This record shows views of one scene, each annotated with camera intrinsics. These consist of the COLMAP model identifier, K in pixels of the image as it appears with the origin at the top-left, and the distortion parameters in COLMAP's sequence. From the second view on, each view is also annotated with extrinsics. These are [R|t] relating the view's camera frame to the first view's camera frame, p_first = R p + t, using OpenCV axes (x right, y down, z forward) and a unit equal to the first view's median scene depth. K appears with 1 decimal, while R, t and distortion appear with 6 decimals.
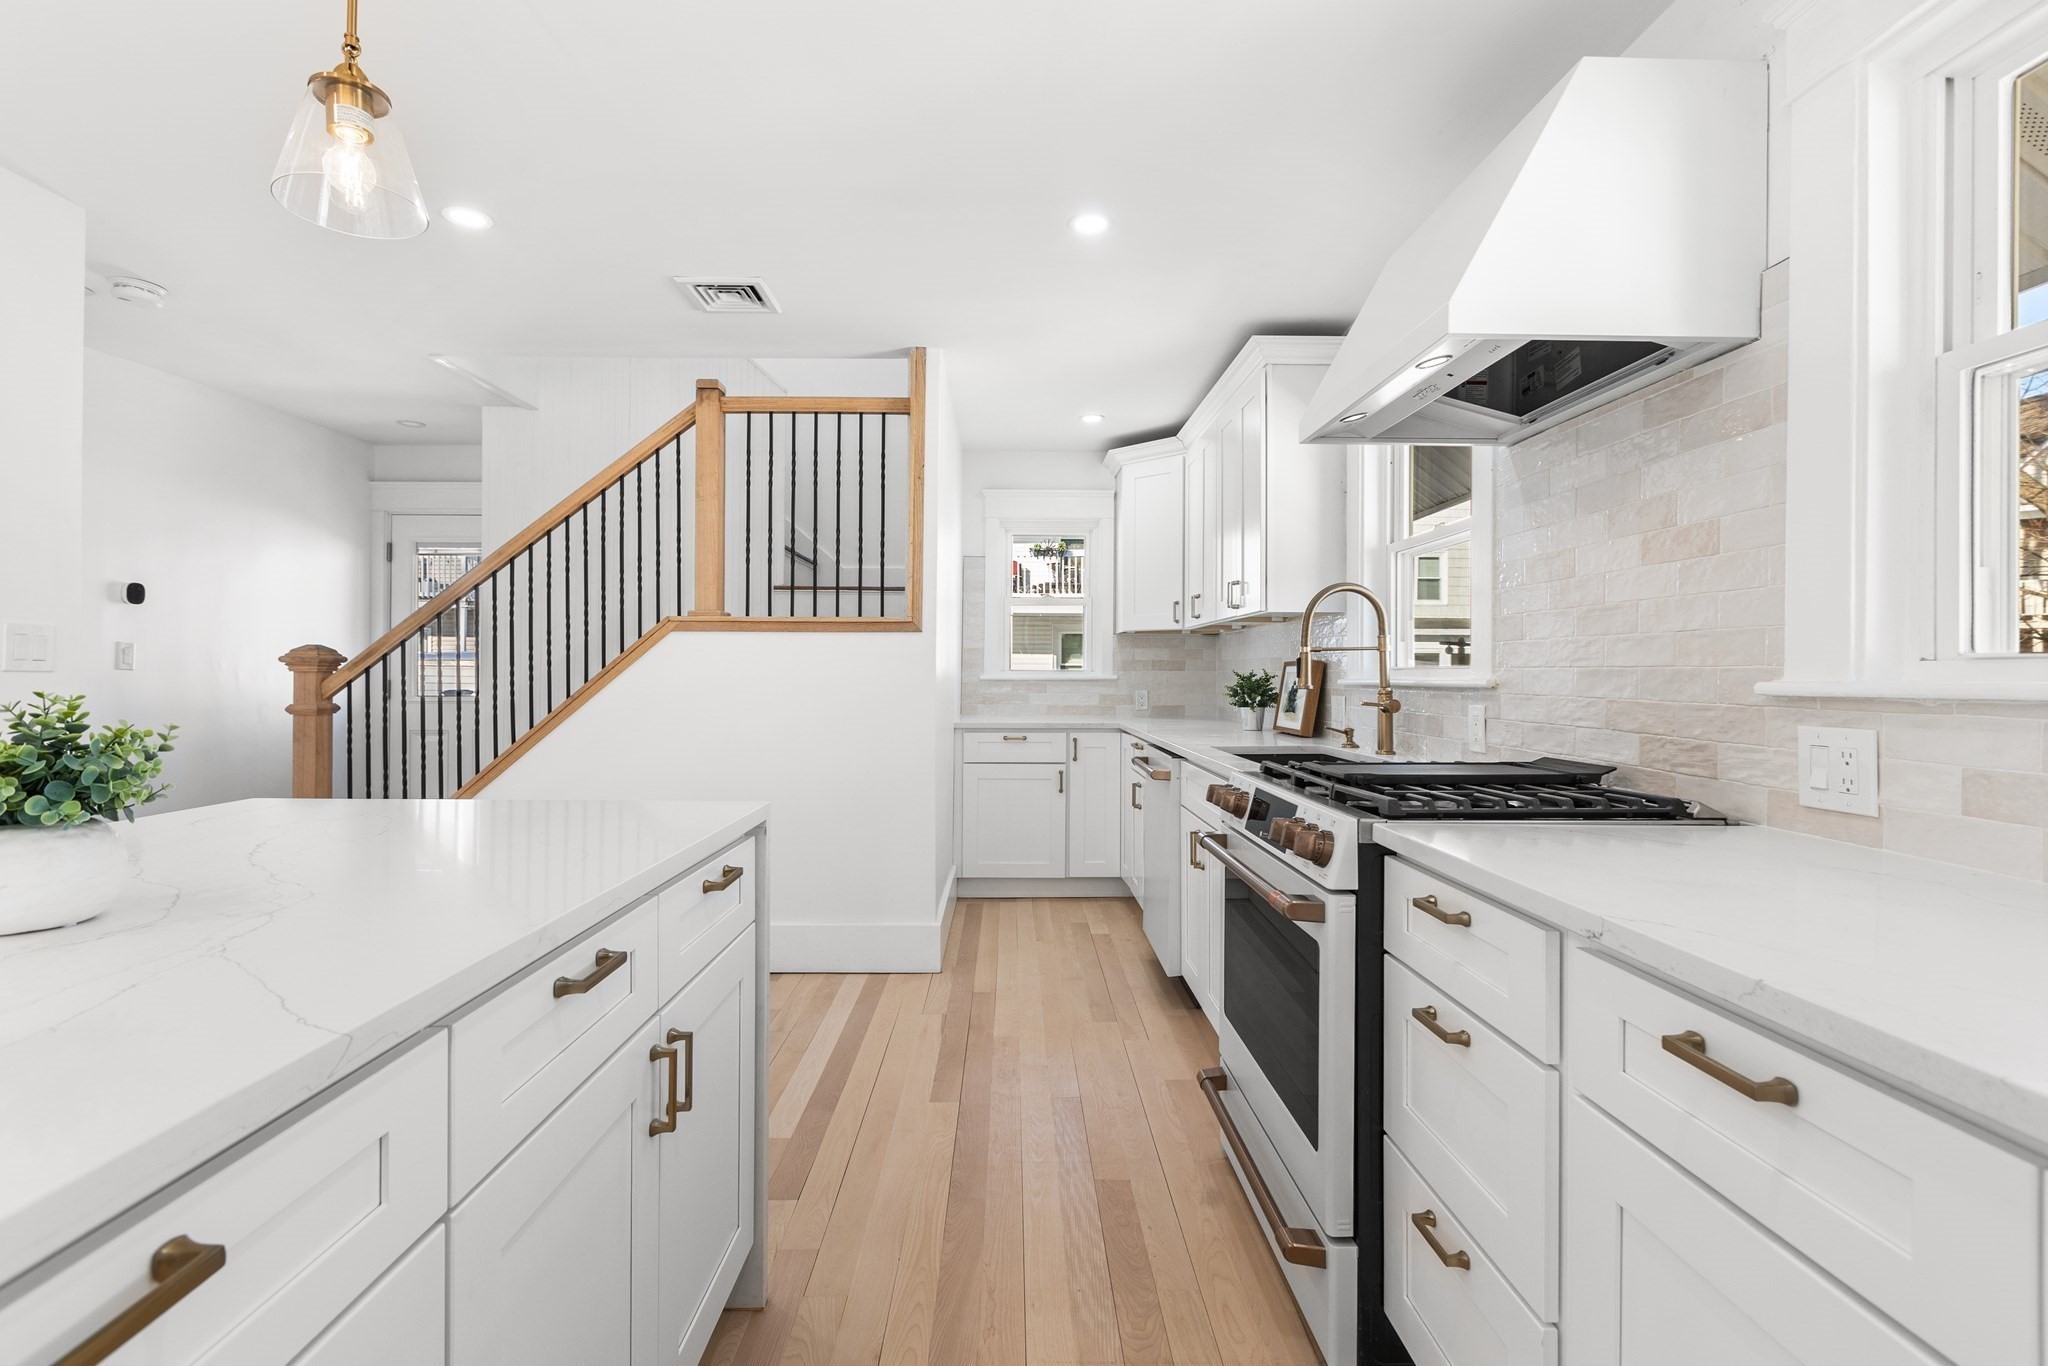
lens RADIAL K [[925.0, 0, 1022.9], [0, 925.0, 669.5], [0, 0, 1]] dist [0.000577, 0.000012]
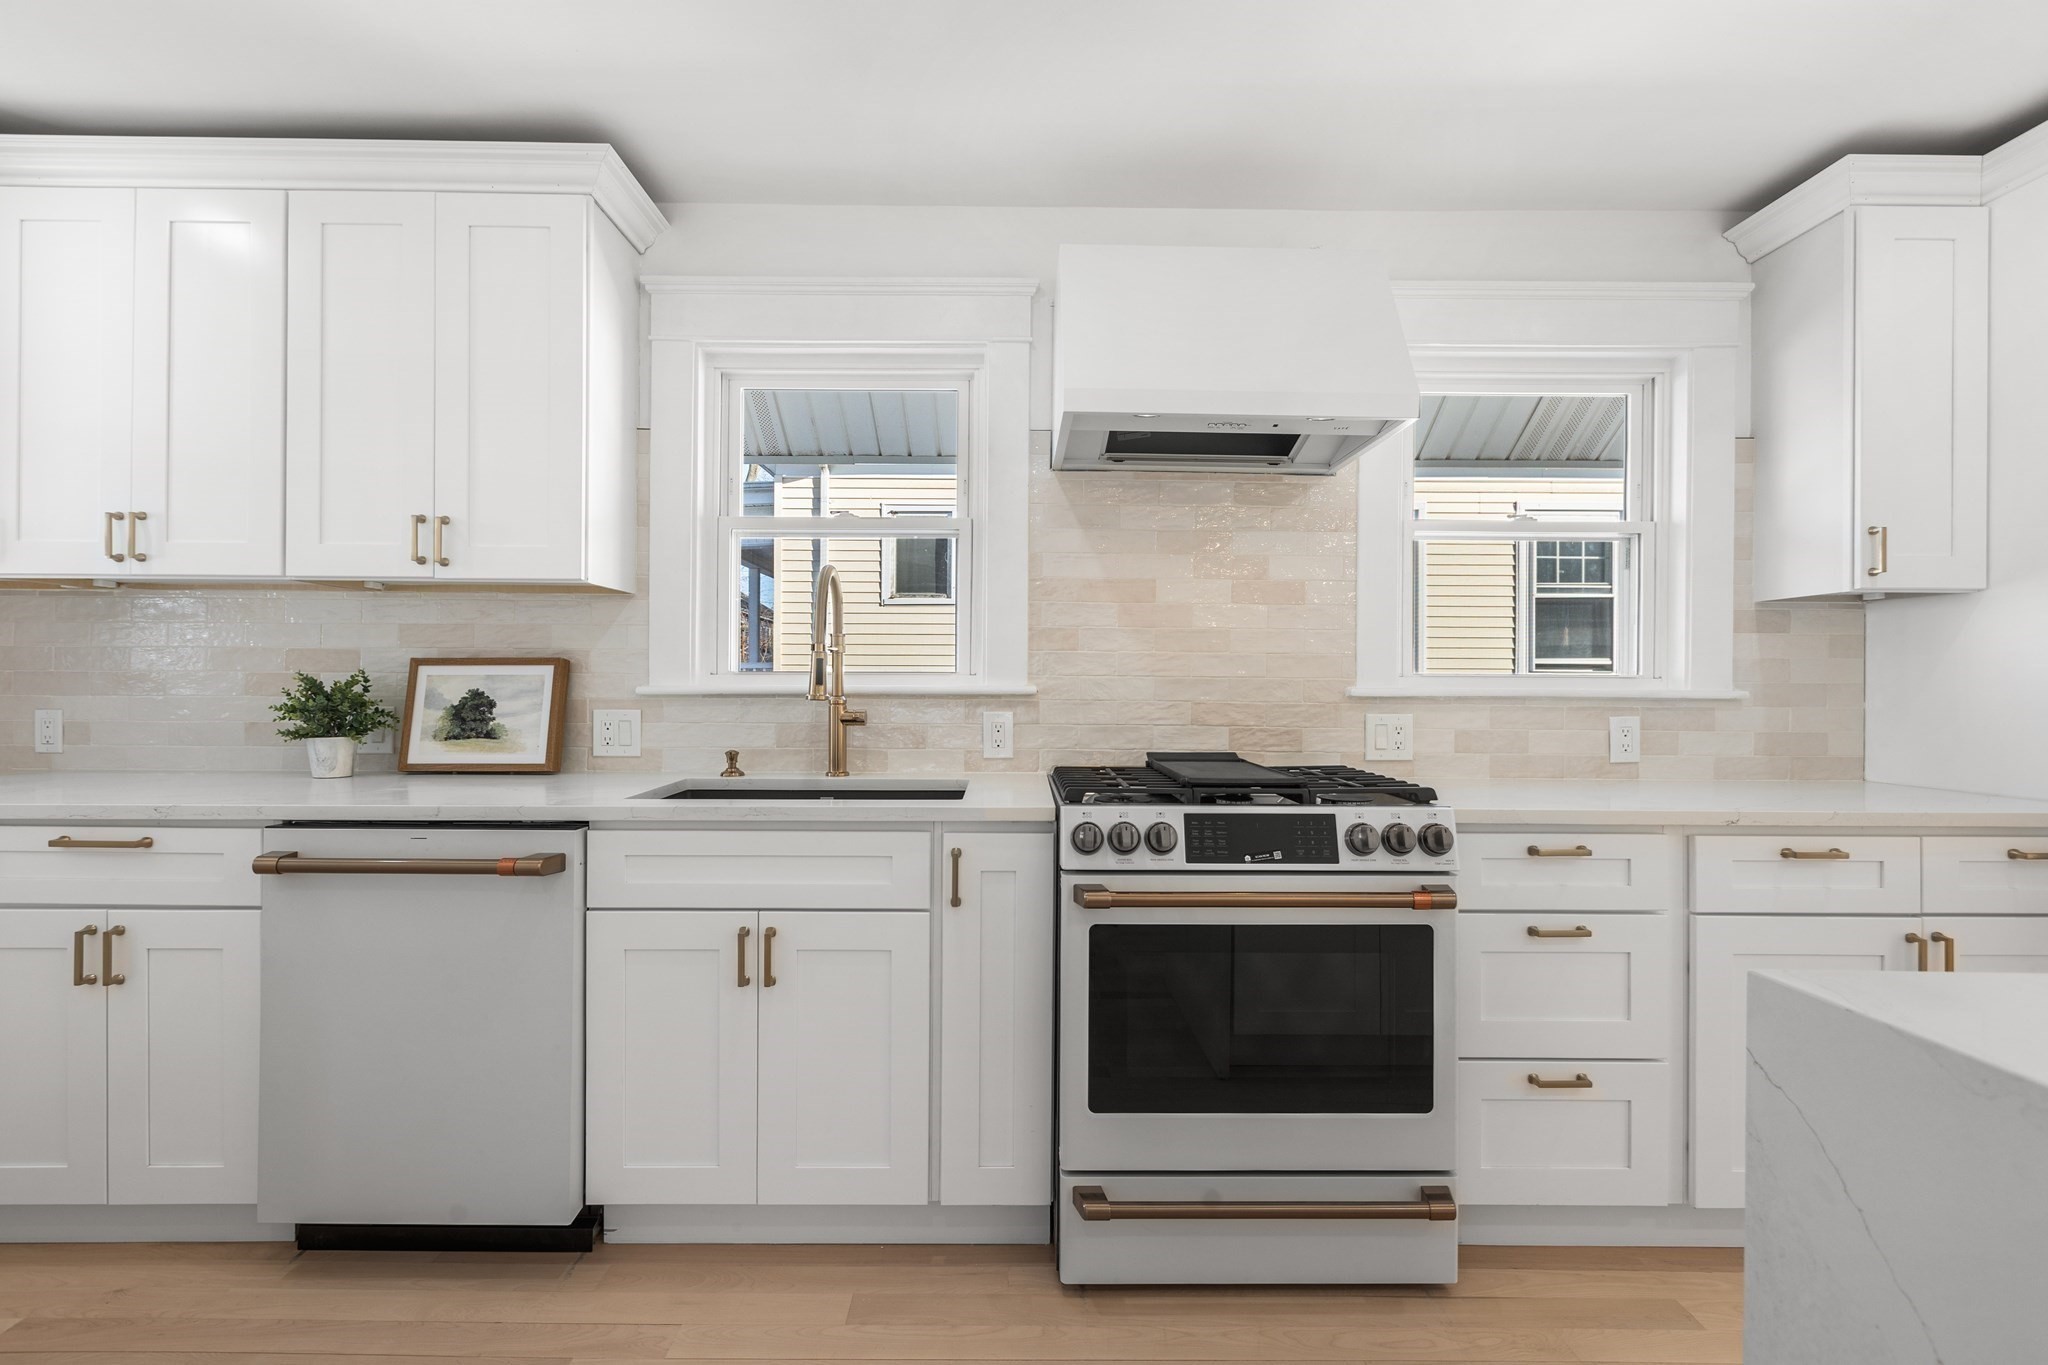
lens RADIAL K [[920.7, 0, 1021.5], [0, 920.7, 681.4], [0, 0, 1]] dist [0.003029, -0.000551]
pose [[0.011040, -0.002491, 0.999936, -0.556351], [-0.012209, 0.999922, 0.002626, 0.002630], [-0.999865, -0.012237, 0.011009, 1.034433]]
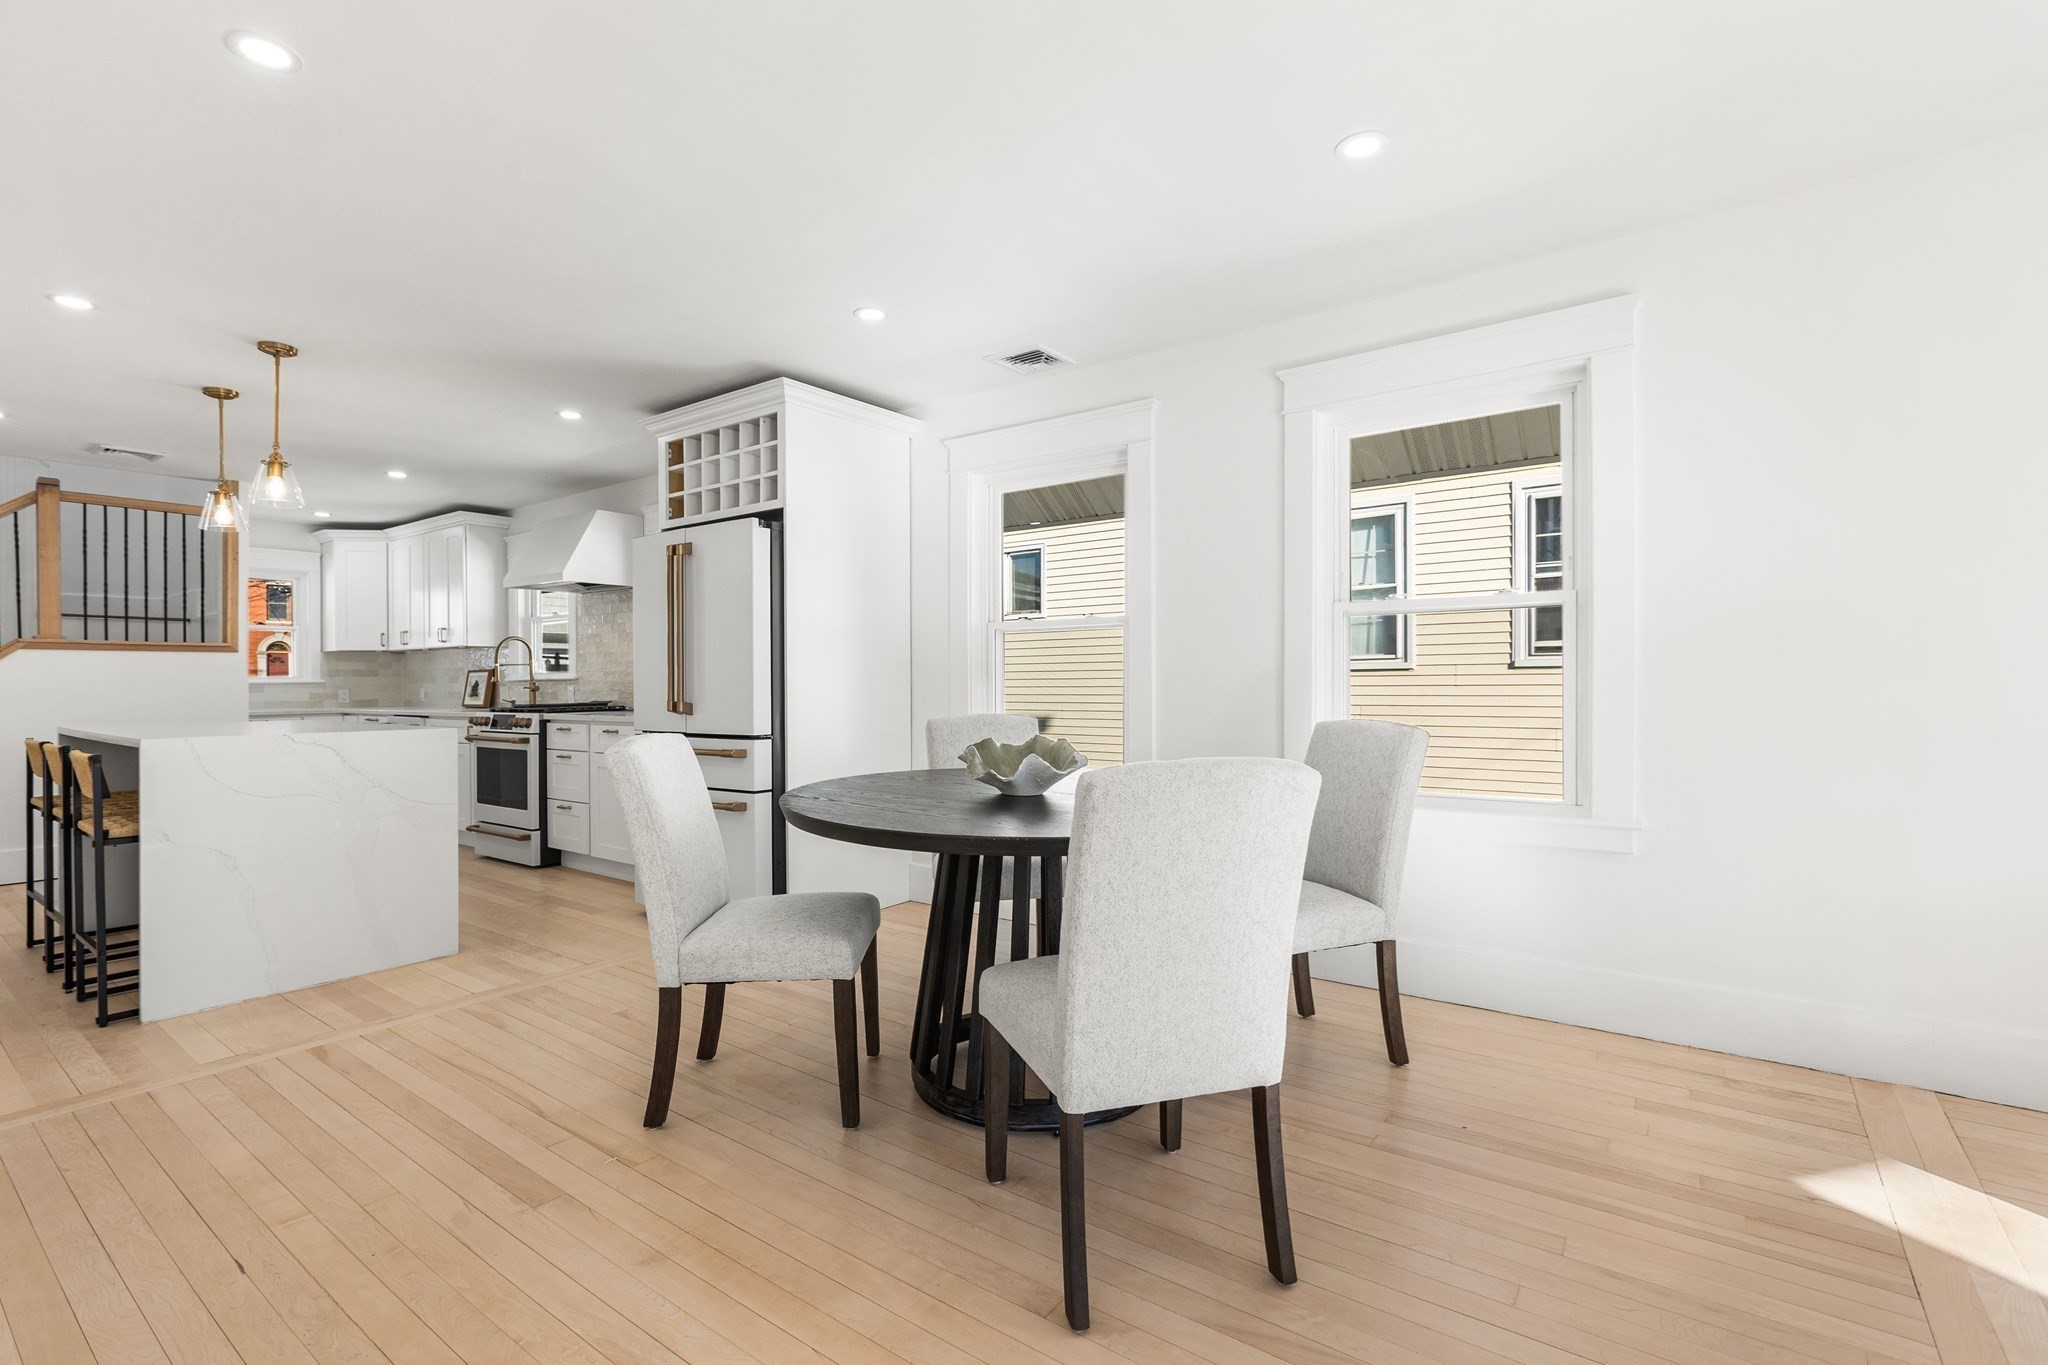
lens RADIAL K [[925.6, 0, 1017.1], [0, 925.6, 684.6], [0, 0, 1]] dist [0.000116, -0.000024]
pose [[0.613401, -0.009511, 0.789715, -0.905507], [0.006459, 0.999954, 0.007026, 0.024688], [-0.789745, 0.000791, 0.613434, -1.807946]]
